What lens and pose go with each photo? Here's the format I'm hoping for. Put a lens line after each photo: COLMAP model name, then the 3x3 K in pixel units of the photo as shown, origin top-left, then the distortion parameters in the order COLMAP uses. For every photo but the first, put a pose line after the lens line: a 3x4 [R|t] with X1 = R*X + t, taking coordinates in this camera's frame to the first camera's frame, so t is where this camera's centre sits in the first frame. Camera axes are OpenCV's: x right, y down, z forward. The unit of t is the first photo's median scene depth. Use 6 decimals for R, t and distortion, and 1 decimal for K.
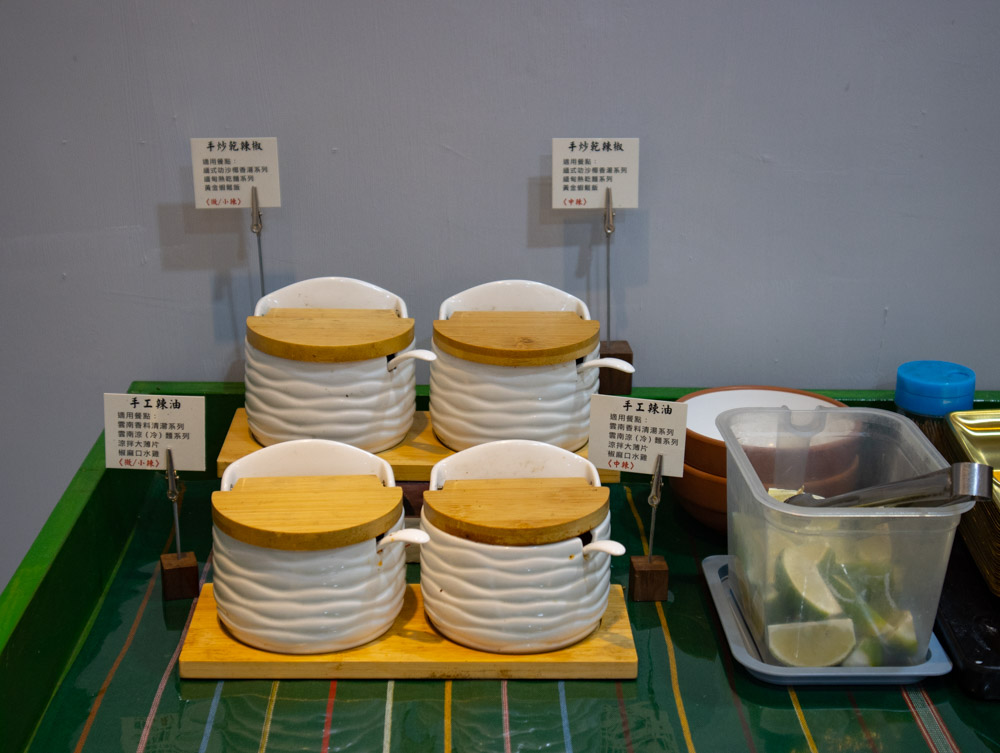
lens RADIAL K [[1539.9, 0, 498.4], [0, 1539.9, 375.7], [0, 0, 1]] dist [-0.042117, 0.000000]
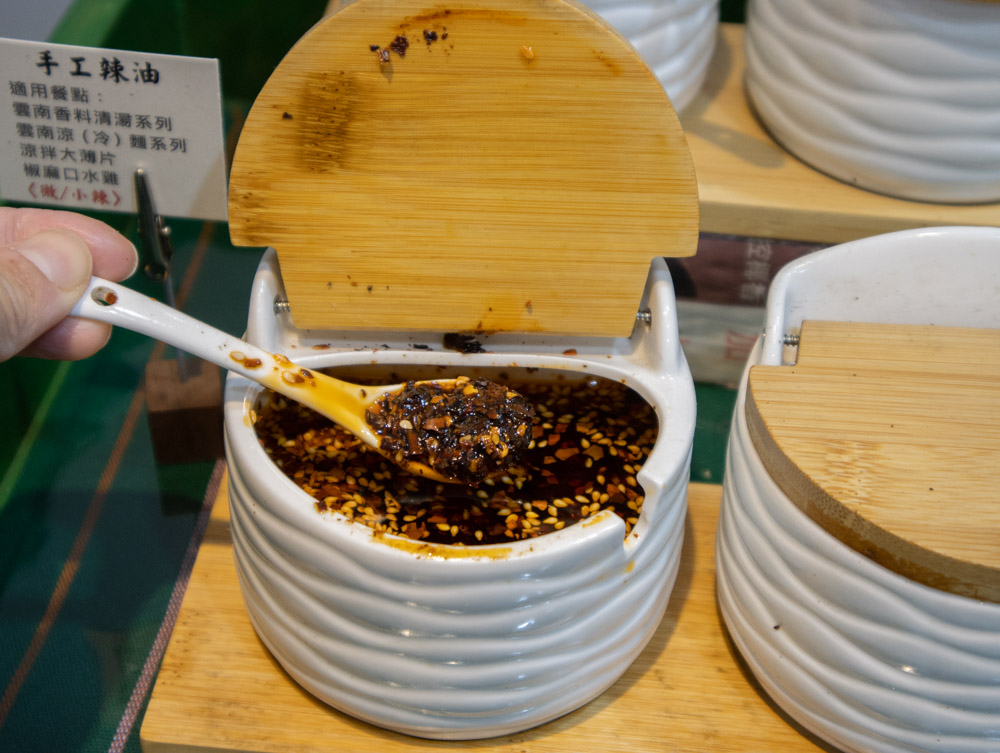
lens RADIAL K [[1581.6, 0, 506.1], [0, 1581.6, 374.4], [0, 0, 1]] dist [0.043926, 0.000000]
pose [[0.991612, 0.090769, -0.092011, -0.070536], [-0.048137, 0.920044, 0.388846, -0.075120], [0.119950, -0.381155, 0.916697, 0.595632]]
